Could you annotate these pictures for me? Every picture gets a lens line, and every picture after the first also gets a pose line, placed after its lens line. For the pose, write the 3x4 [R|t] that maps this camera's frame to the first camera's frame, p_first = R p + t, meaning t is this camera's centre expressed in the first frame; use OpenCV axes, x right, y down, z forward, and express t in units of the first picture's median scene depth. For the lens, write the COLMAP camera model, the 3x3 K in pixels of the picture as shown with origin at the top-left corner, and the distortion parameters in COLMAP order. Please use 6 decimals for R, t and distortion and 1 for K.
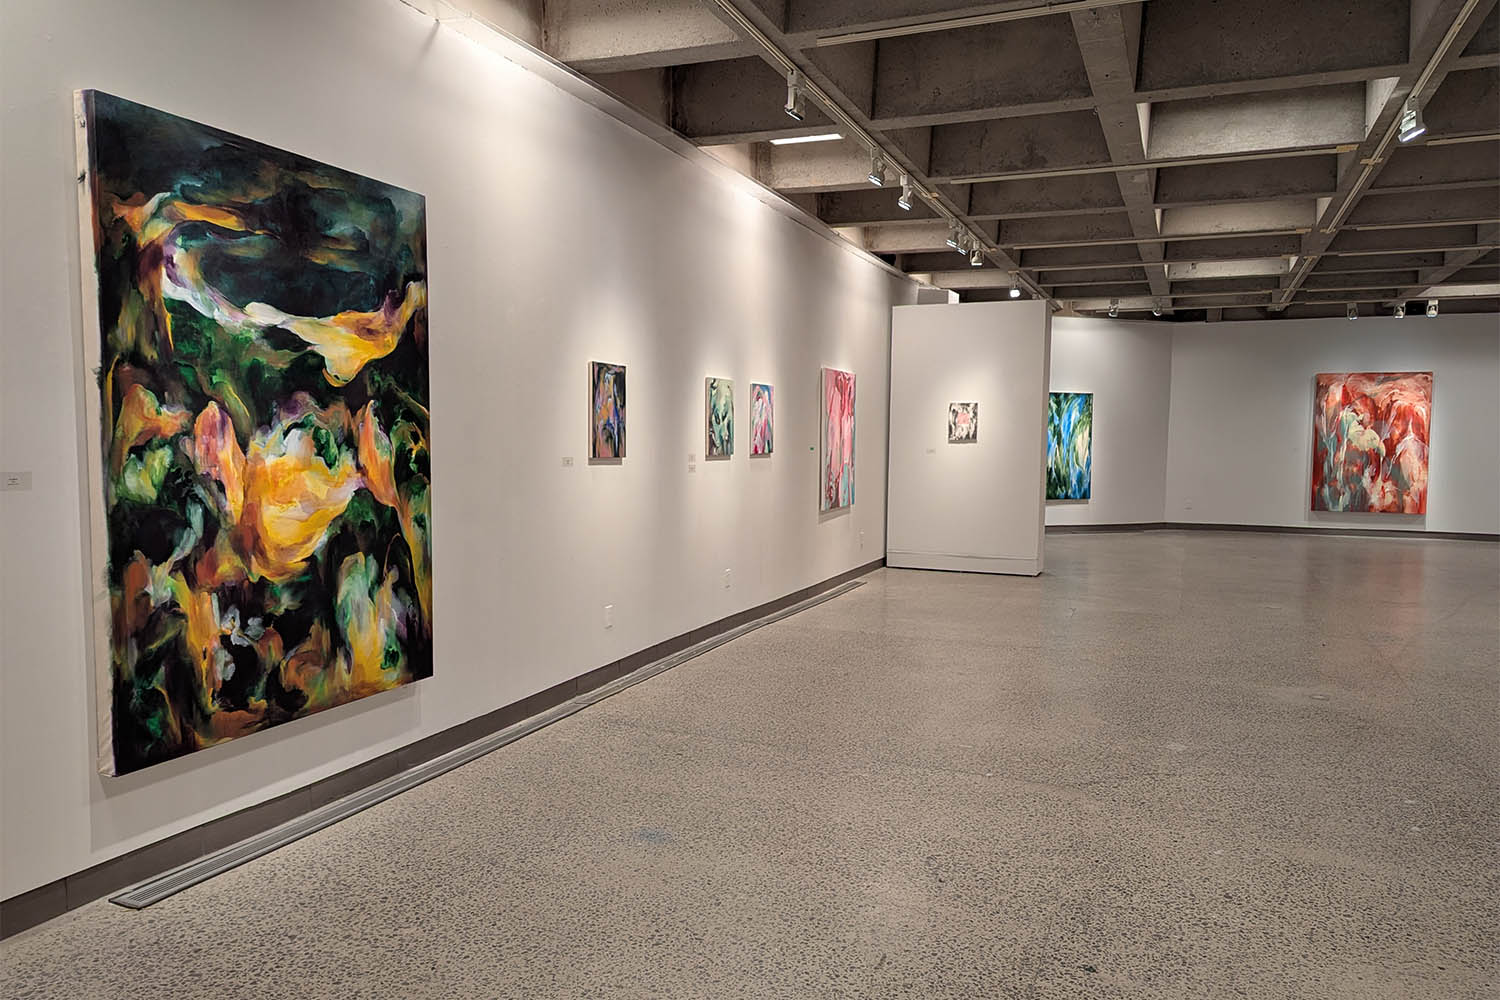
lens RADIAL K [[1056.0, 0, 756.9], [0, 1056.0, 508.9], [0, 0, 1]] dist [0.091378, -0.092471]
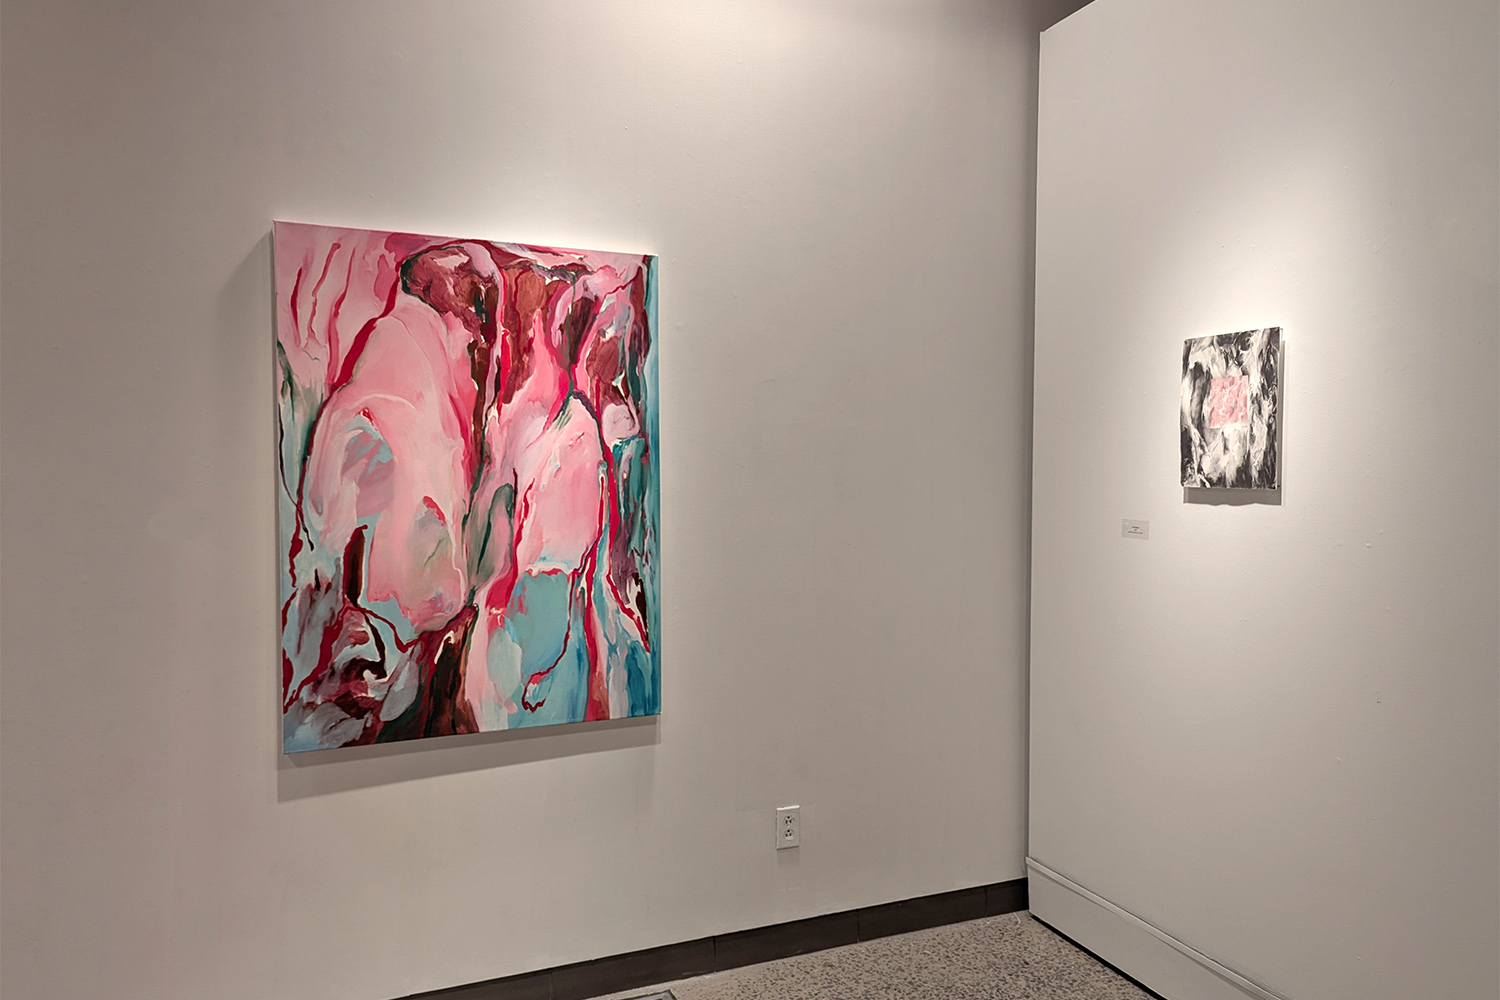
lens RADIAL K [[1052.8, 0, 749.6], [0, 1052.8, 475.7], [0, 0, 1]] dist [0.071628, -0.075612]
pose [[0.712539, 0.004066, -0.701621, 0.206440], [-0.044906, 0.998197, -0.039819, -0.038835], [0.700194, 0.059880, 0.711437, 0.544889]]
